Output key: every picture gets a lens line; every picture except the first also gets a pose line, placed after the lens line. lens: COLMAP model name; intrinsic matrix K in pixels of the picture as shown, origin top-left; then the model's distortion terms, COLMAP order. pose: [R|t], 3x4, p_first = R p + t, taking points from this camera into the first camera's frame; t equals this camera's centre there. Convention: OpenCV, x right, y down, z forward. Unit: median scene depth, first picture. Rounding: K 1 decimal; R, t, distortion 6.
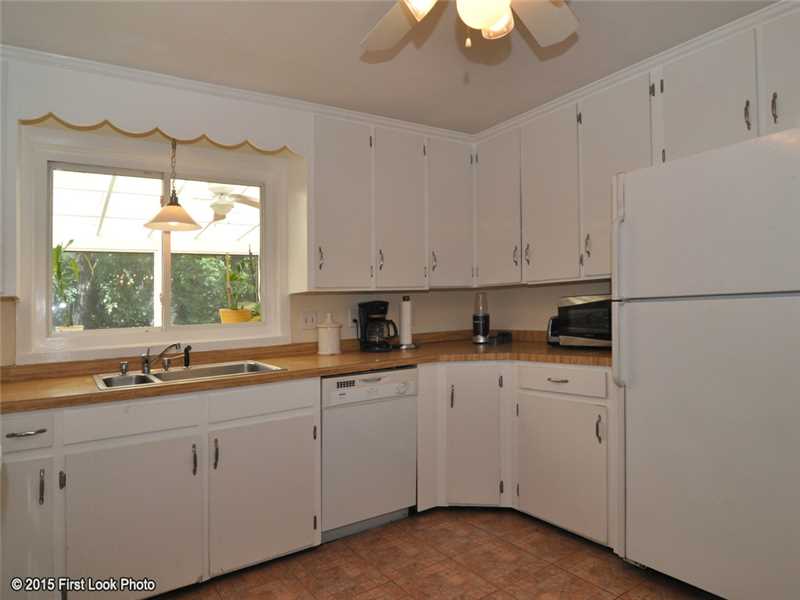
lens RADIAL K [[578.2, 0, 415.8], [0, 578.2, 276.4], [0, 0, 1]] dist [-0.002906, -0.001309]
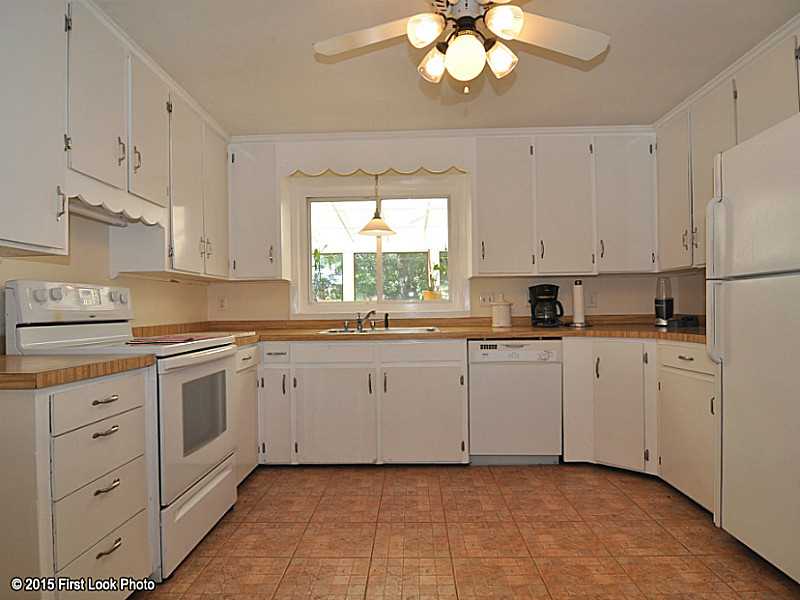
lens RADIAL K [[562.1, 0, 400.0], [0, 562.1, 300.0], [0, 0, 1]] dist [0.009082, 0.001875]
pose [[0.806668, 0.010183, -0.590917, 0.424884], [0.018362, 0.998937, 0.042280, 0.022351], [0.590720, -0.044956, 0.805623, -0.118321]]
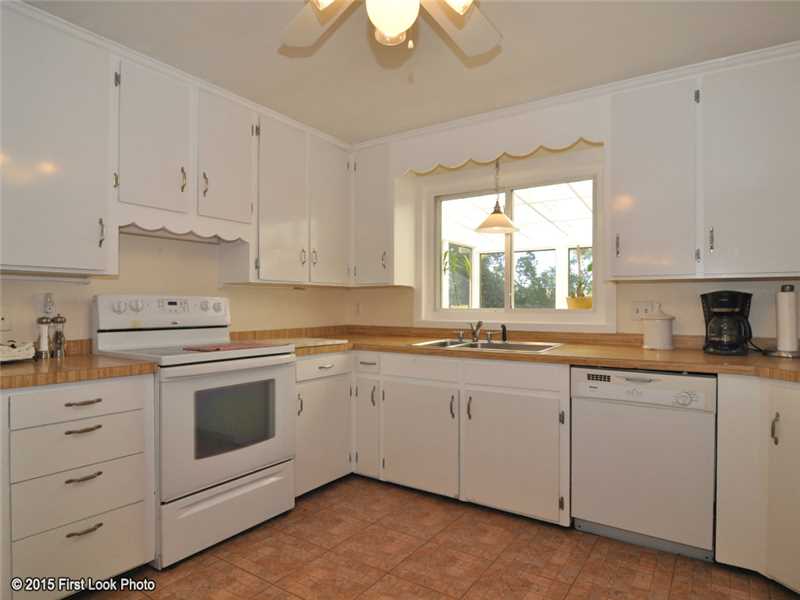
lens RADIAL K [[534.1, 0, 434.2], [0, 534.1, 295.6], [0, 0, 1]] dist [-0.003317, -0.003625]
pose [[0.305474, 0.025509, -0.951859, 0.584282], [0.036542, 0.998591, 0.038489, 0.006070], [0.951499, -0.046540, 0.304111, 0.446433]]
